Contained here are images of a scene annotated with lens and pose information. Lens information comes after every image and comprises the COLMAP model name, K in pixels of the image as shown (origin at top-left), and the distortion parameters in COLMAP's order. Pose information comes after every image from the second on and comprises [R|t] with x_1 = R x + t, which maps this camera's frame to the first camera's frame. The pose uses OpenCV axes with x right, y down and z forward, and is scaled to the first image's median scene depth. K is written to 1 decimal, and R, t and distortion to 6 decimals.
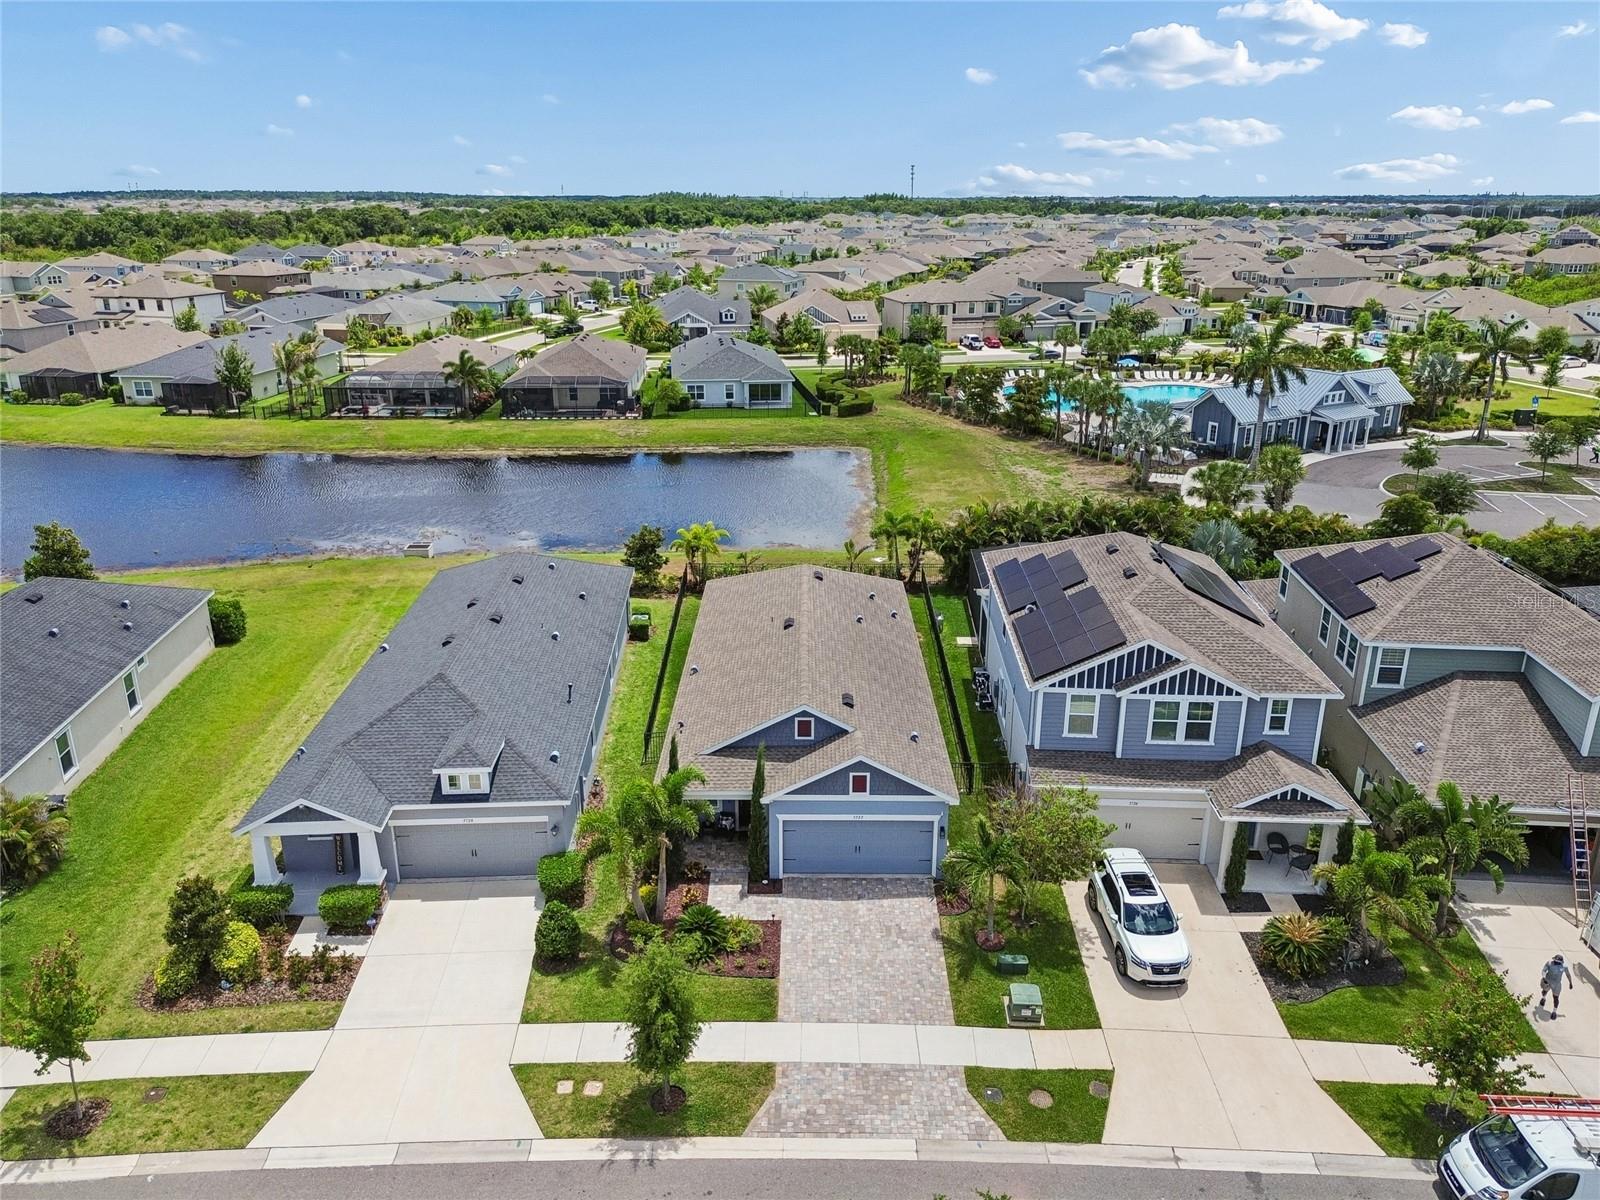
lens RADIAL K [[1149.5, 0, 801.8], [0, 1149.5, 598.4], [0, 0, 1]] dist [0.056075, -0.051554]
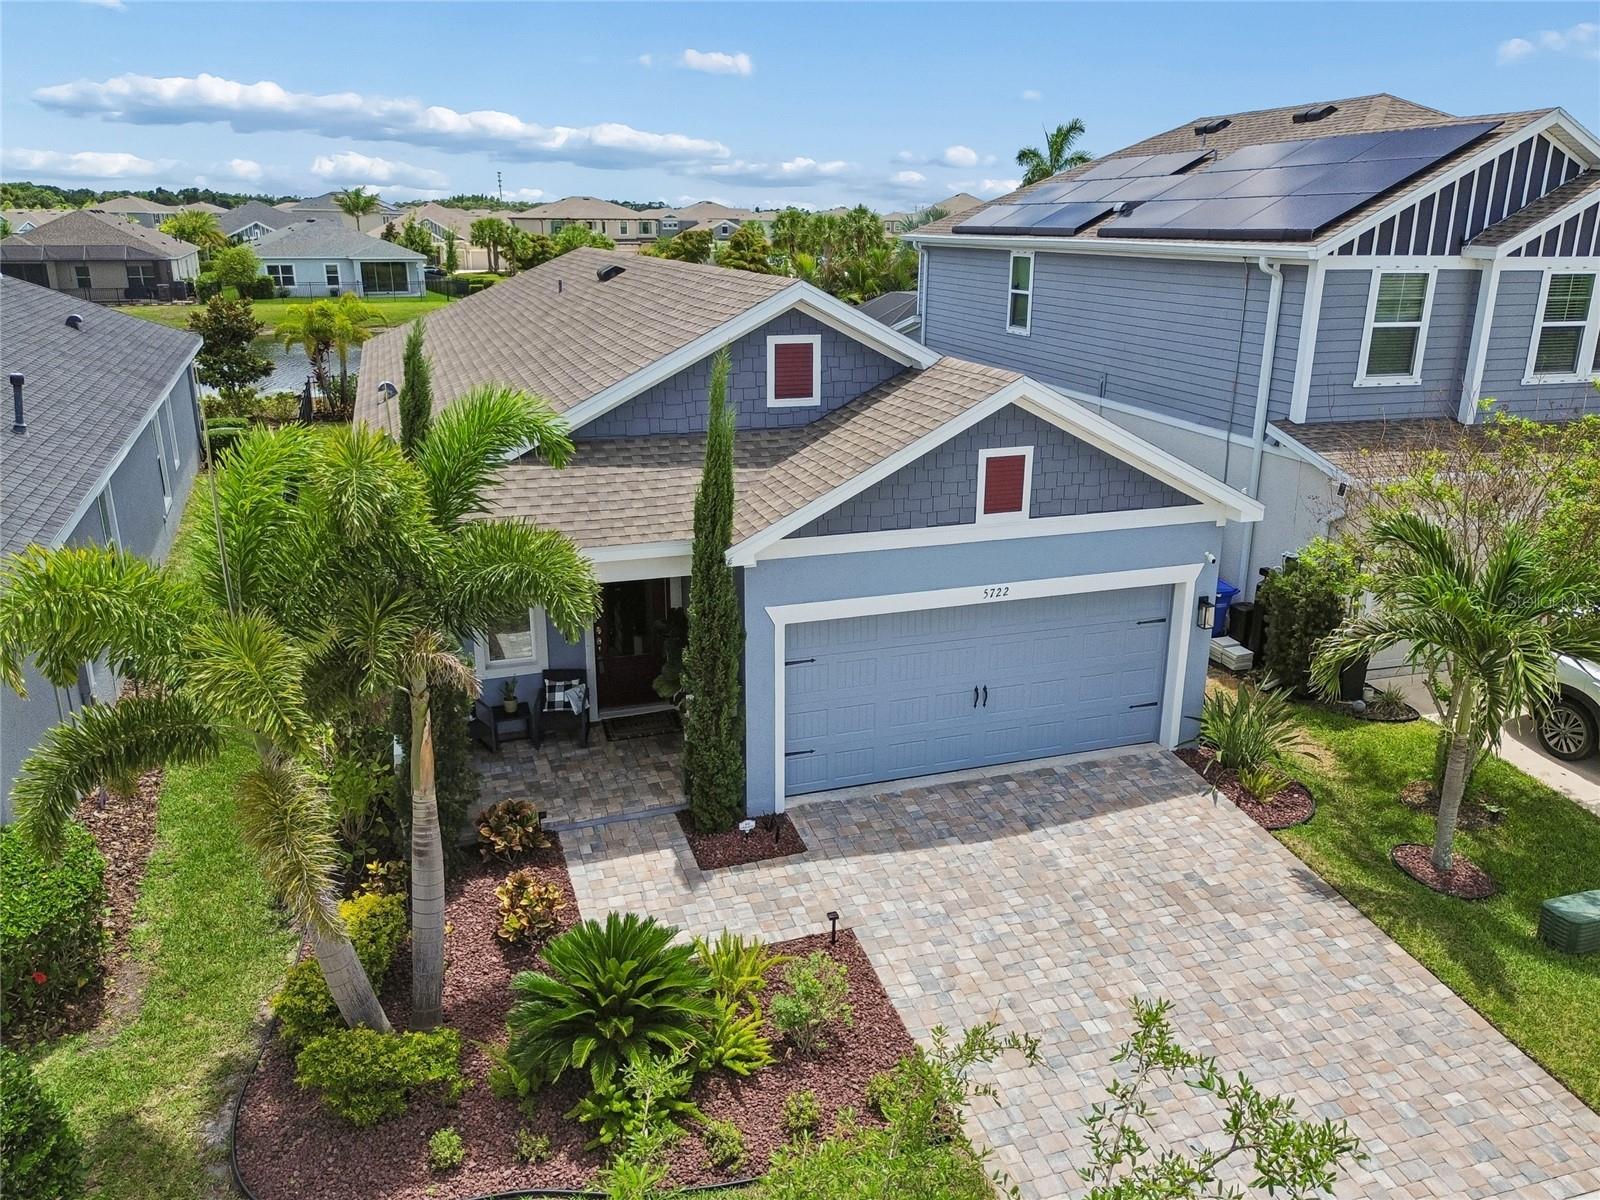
lens RADIAL K [[1184.4, 0, 814.3], [0, 1184.4, 582.5], [0, 0, 1]] dist [0.055248, -0.055931]
pose [[0.943366, -0.093078, 0.318429, -0.113441], [0.104605, 0.994328, -0.019252, 0.187871], [-0.314831, 0.051471, 0.947751, 0.681813]]
